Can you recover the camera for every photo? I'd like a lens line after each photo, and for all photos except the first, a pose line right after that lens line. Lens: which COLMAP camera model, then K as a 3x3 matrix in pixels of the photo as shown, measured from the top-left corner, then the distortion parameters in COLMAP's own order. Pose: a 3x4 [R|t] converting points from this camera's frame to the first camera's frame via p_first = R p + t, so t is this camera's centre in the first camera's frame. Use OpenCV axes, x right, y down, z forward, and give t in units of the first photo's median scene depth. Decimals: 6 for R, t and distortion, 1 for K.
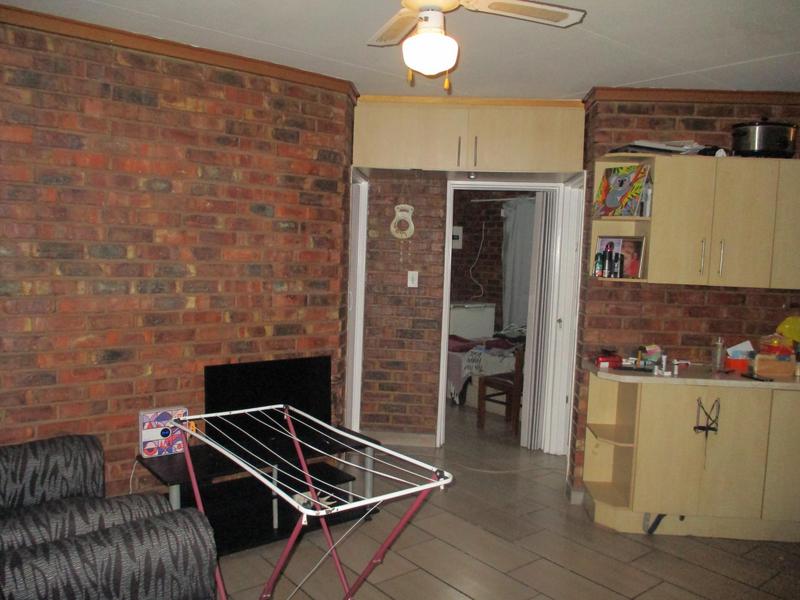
lens RADIAL K [[657.2, 0, 399.2], [0, 657.2, 301.1], [0, 0, 1]] dist [-0.030057, -0.000680]
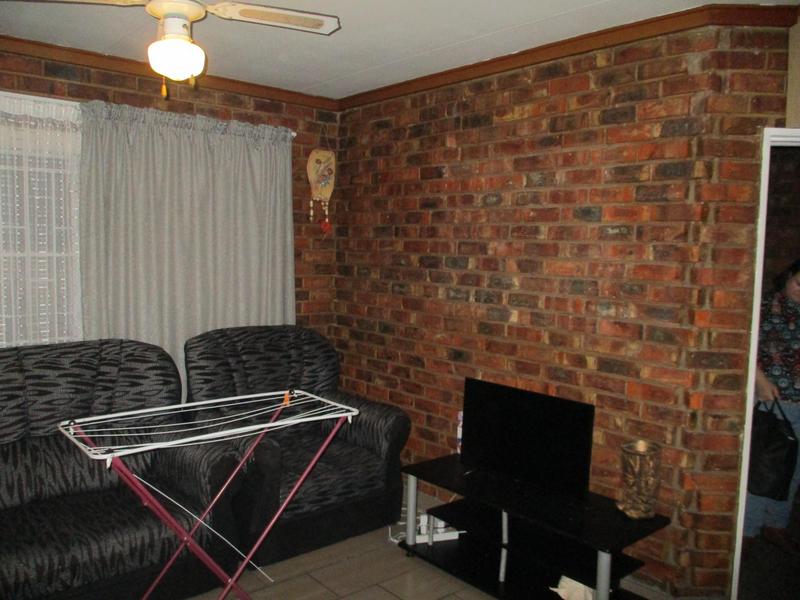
lens RADIAL K [[657.2, 0, 398.6], [0, 657.2, 299.9], [0, 0, 1]] dist [-0.030057, -0.000680]
pose [[0.051733, 0.048897, -0.997463, 0.622683], [-0.096163, 0.994403, 0.043759, -0.046625], [0.994020, 0.093655, 0.056146, 0.750796]]
